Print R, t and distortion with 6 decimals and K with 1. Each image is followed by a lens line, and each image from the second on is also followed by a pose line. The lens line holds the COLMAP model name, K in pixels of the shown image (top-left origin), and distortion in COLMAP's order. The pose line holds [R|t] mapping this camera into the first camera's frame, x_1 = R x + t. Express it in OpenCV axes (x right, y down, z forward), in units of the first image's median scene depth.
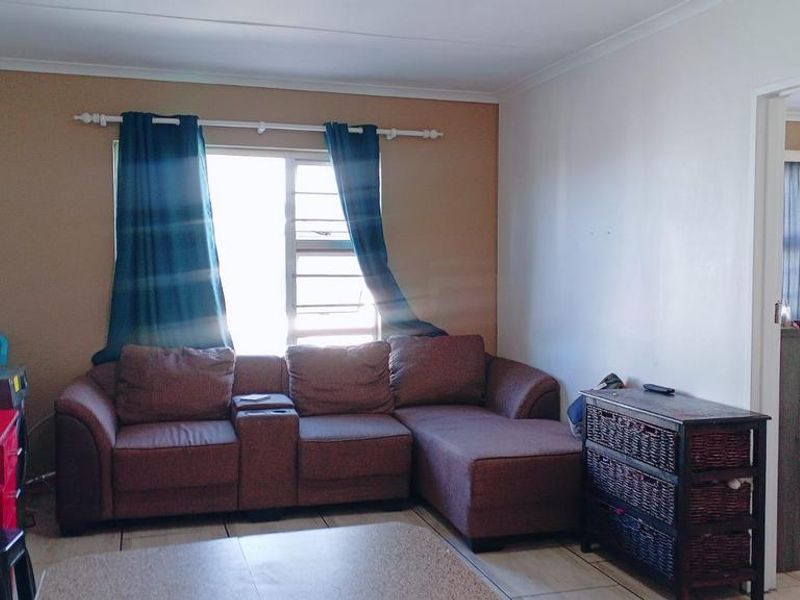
lens RADIAL K [[828.1, 0, 410.3], [0, 828.1, 302.0], [0, 0, 1]] dist [0.163241, -0.402543]
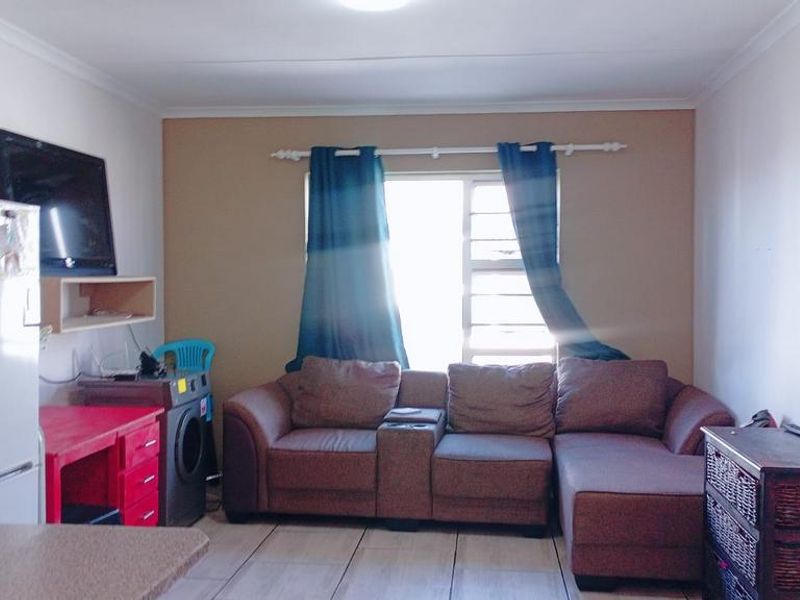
lens RADIAL K [[828.1, 0, 410.3], [0, 828.1, 302.0], [0, 0, 1]] dist [0.163241, -0.402543]
pose [[0.918728, 0.010877, -0.394742, 0.214056], [-0.019369, 0.999659, -0.017537, -0.003672], [0.394416, 0.023757, 0.918625, 0.039859]]
